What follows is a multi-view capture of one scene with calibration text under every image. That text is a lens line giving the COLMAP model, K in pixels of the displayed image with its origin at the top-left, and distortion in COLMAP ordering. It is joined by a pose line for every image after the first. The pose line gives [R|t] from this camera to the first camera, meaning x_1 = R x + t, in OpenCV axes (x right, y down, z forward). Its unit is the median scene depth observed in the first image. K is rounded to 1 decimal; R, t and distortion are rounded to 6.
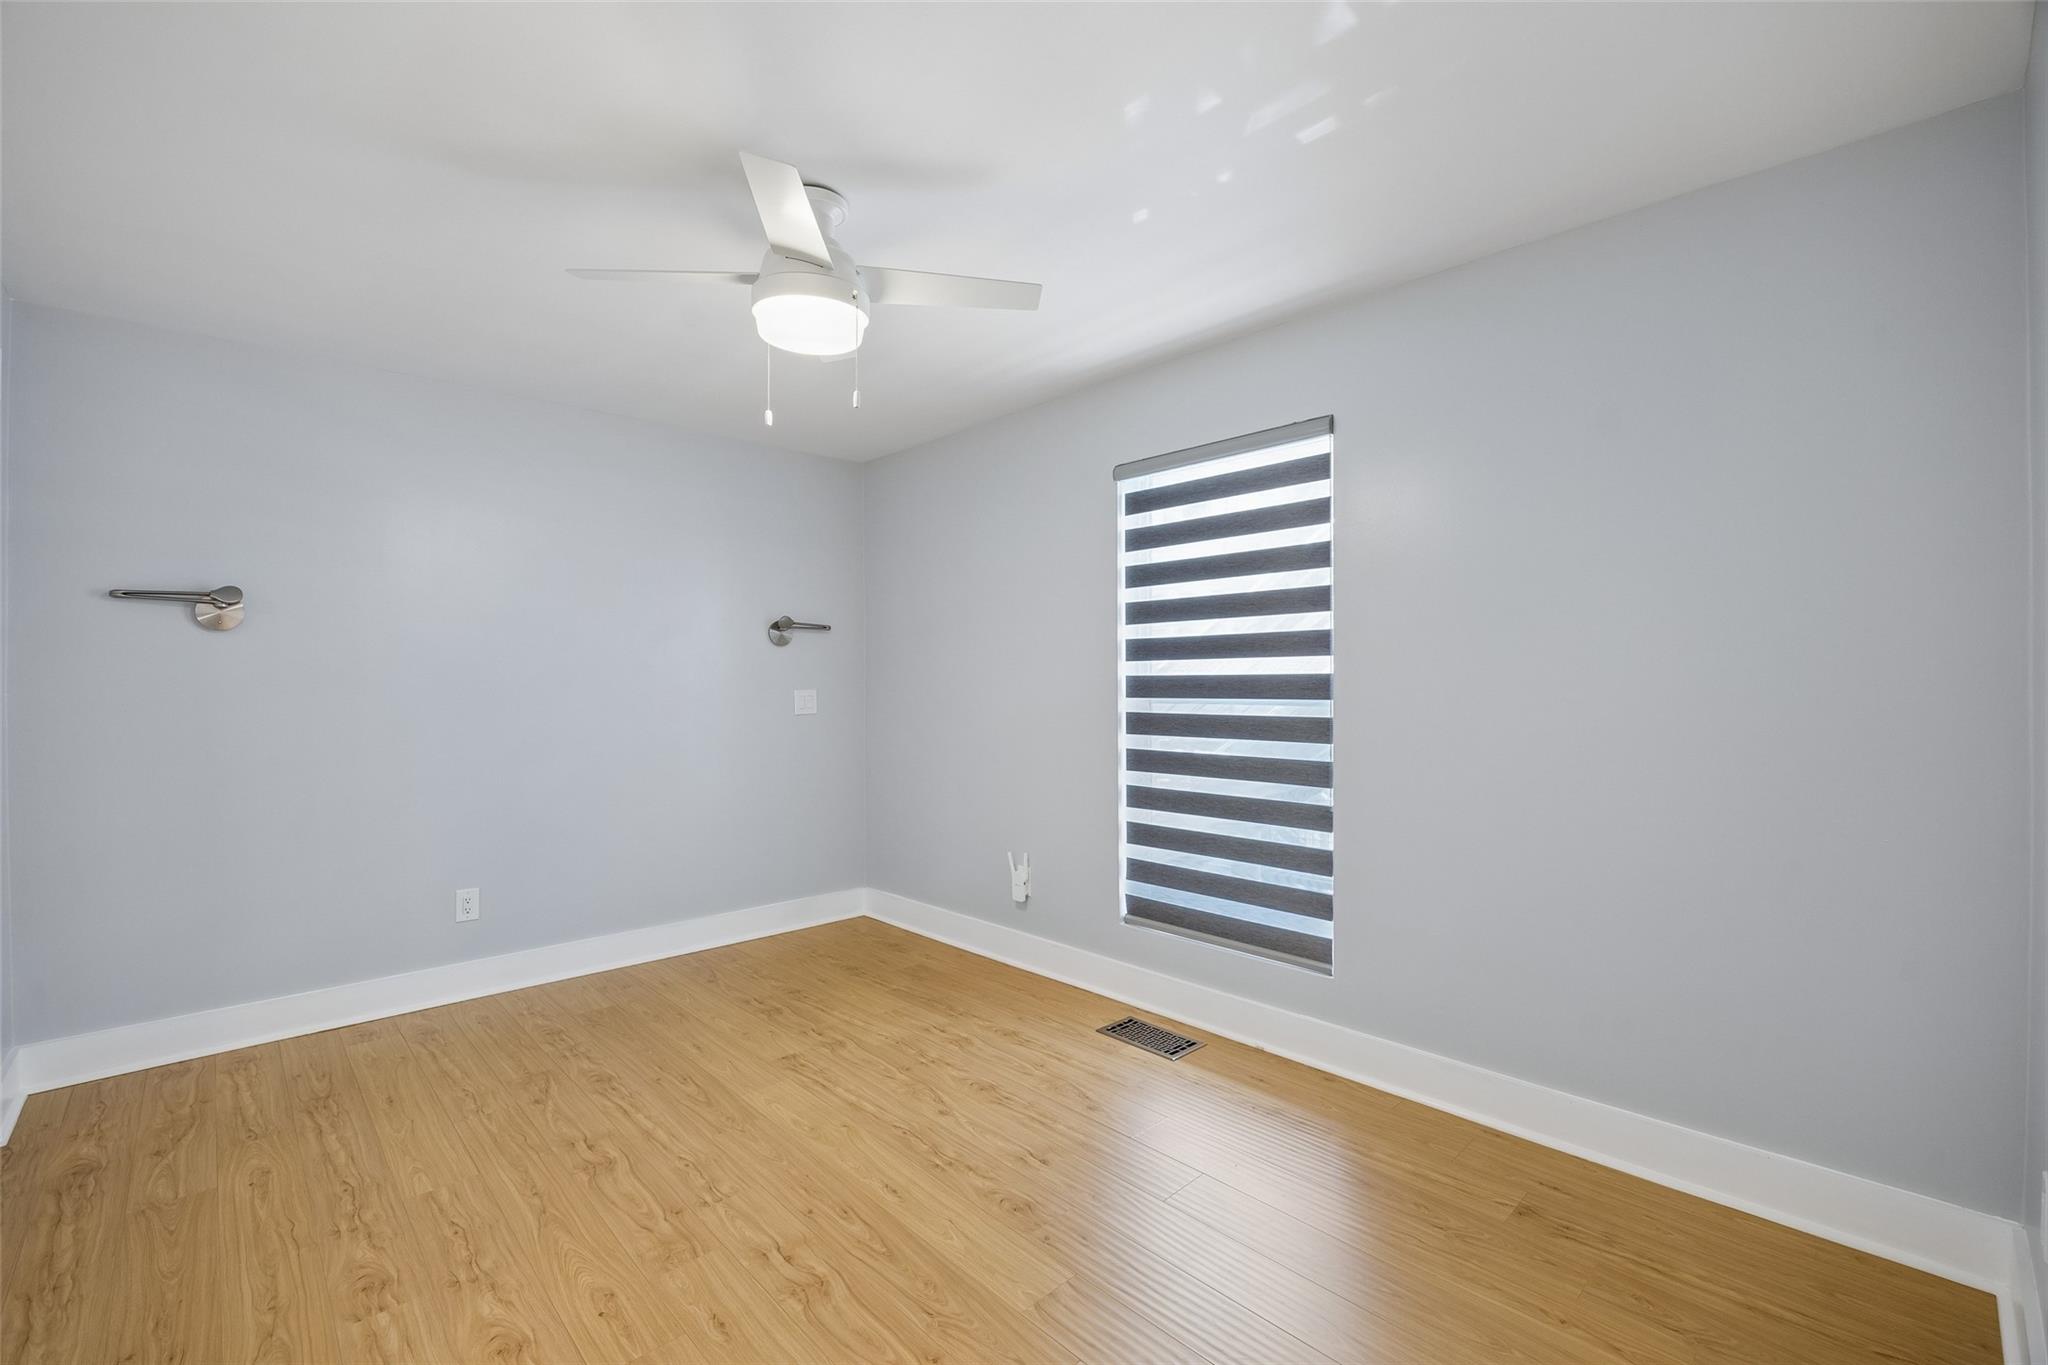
lens RADIAL K [[862.3, 0, 1027.3], [0, 862.3, 675.3], [0, 0, 1]] dist [-0.028990, 0.001485]
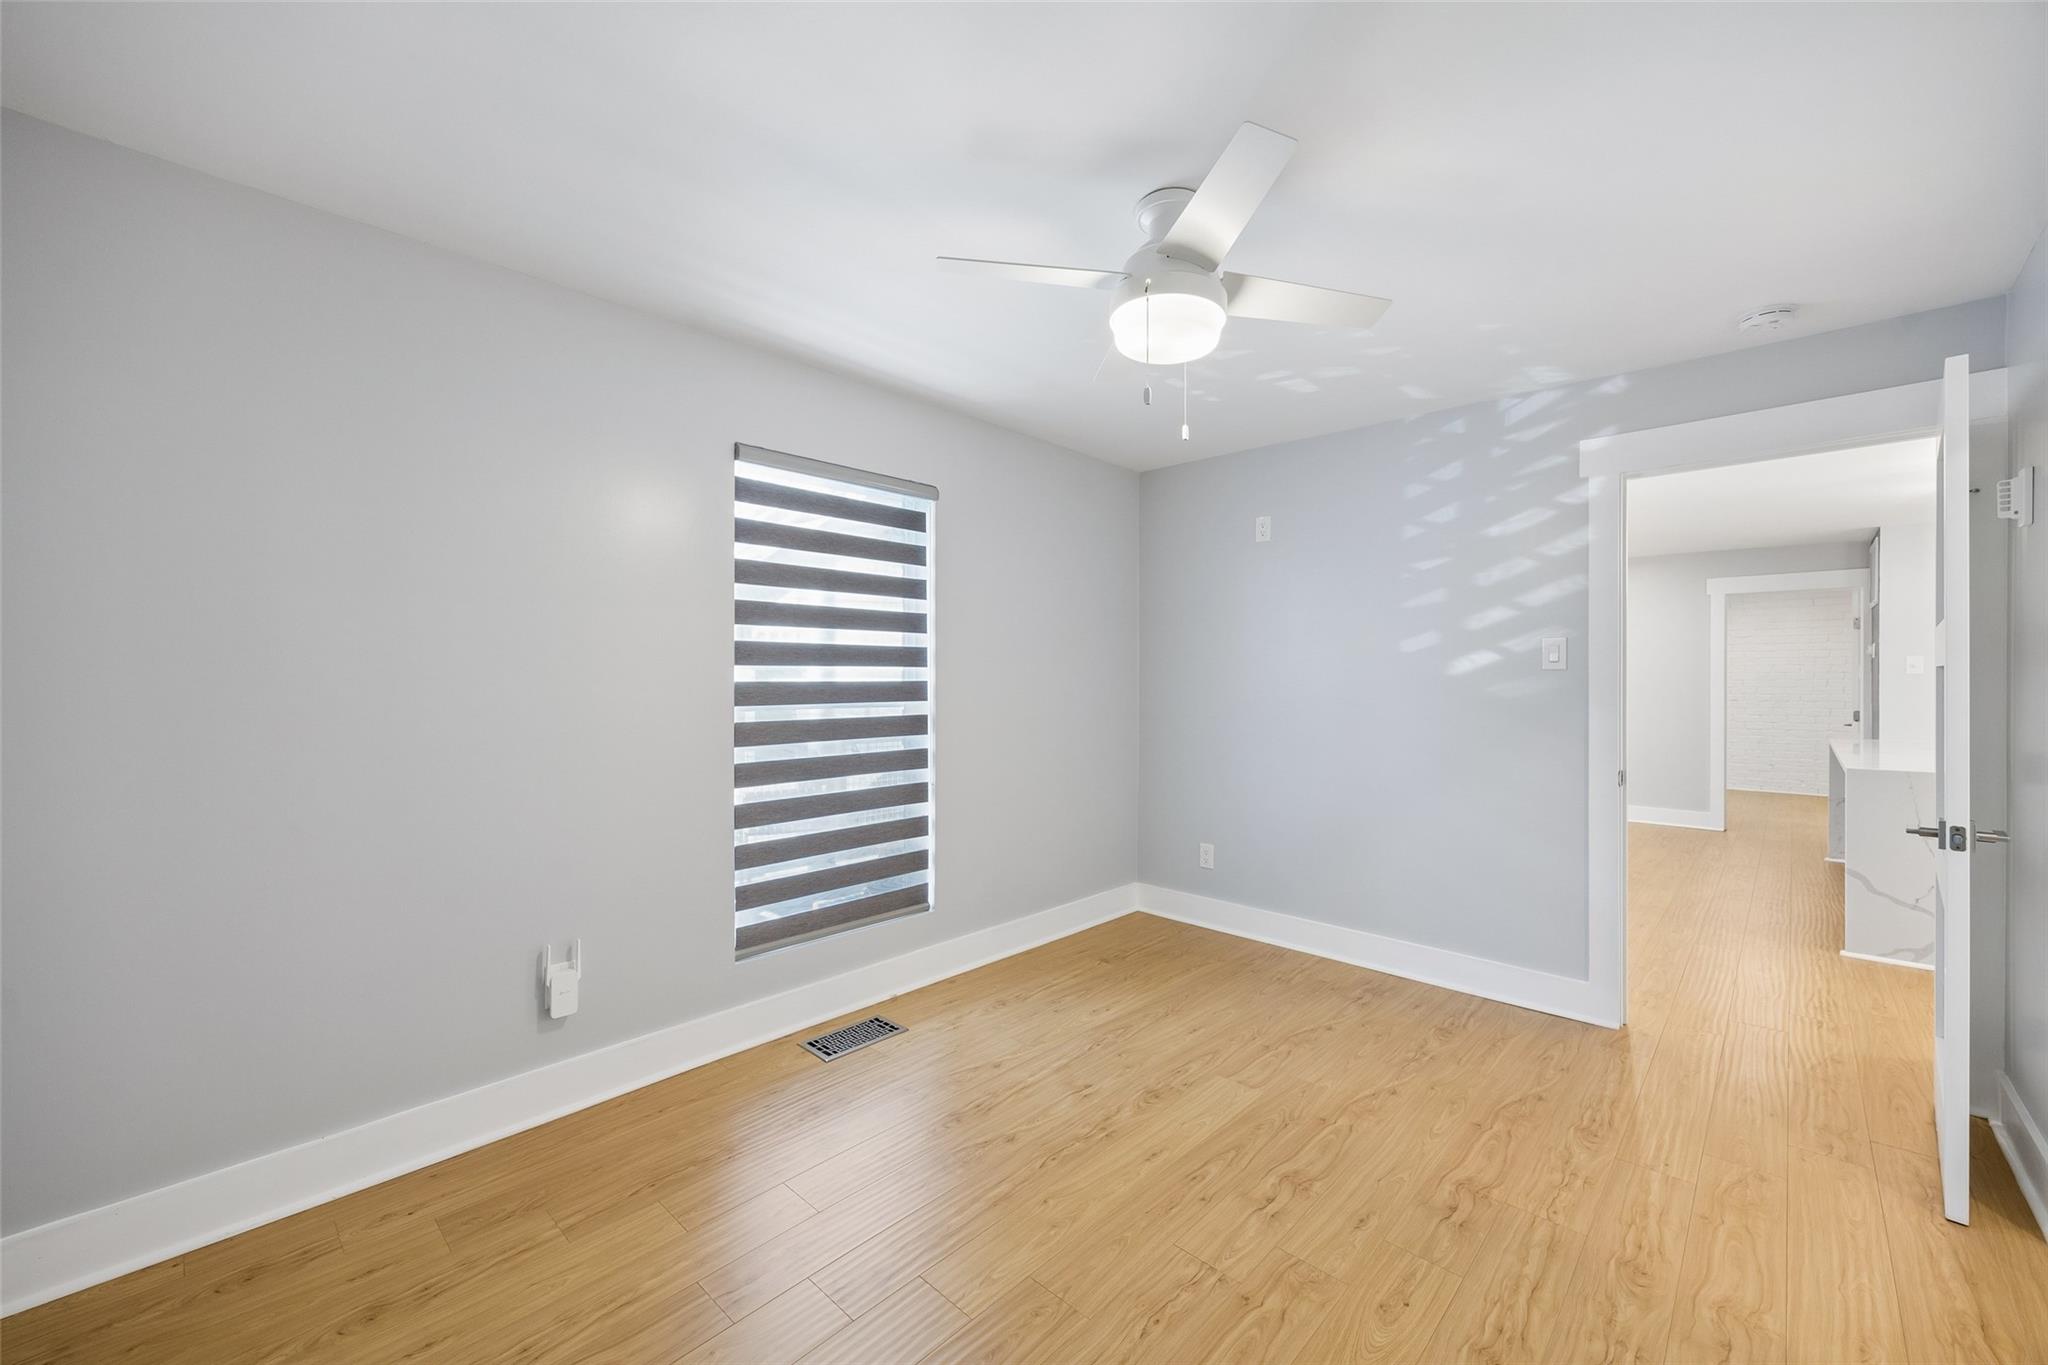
lens RADIAL K [[794.5, 0, 1020.5], [0, 794.5, 683.0], [0, 0, 1]] dist [-0.000702, -0.000308]
pose [[-0.036739, -0.002121, 0.999323, -1.150064], [-0.006191, 0.999979, 0.001894, -0.003926], [-0.999306, -0.006118, -0.036751, 1.191152]]
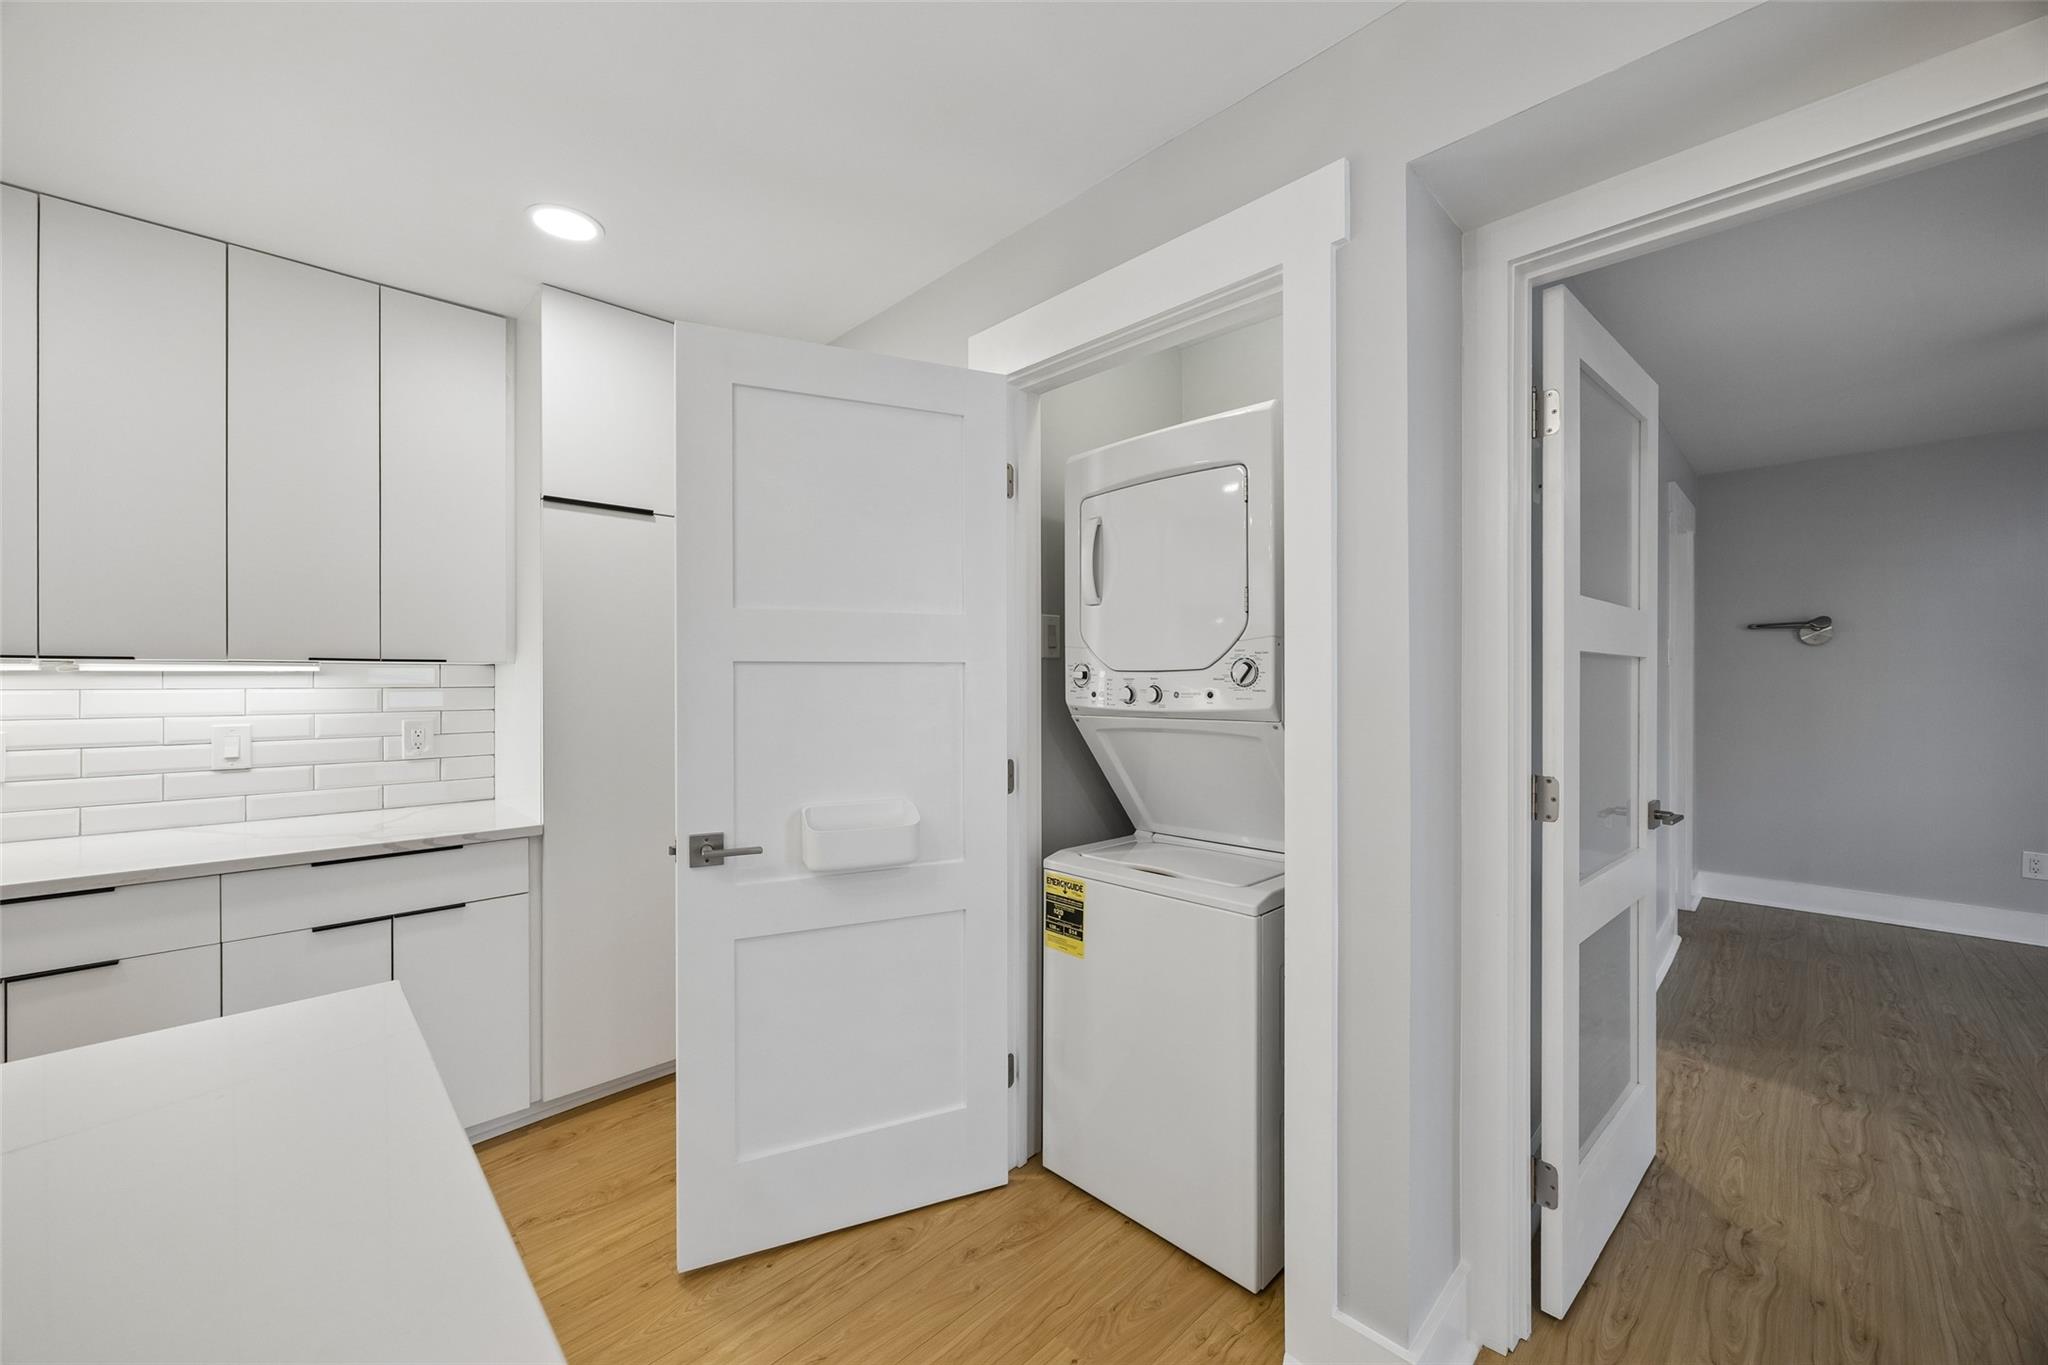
lens RADIAL K [[794.5, 0, 1025.8], [0, 794.5, 686.0], [0, 0, 1]] dist [-0.000702, -0.000308]
pose [[0.020897, 0.015408, -0.999663, 0.625402], [0.001737, 0.999879, 0.015448, -0.005131], [0.999780, -0.002059, 0.020868, -0.648776]]
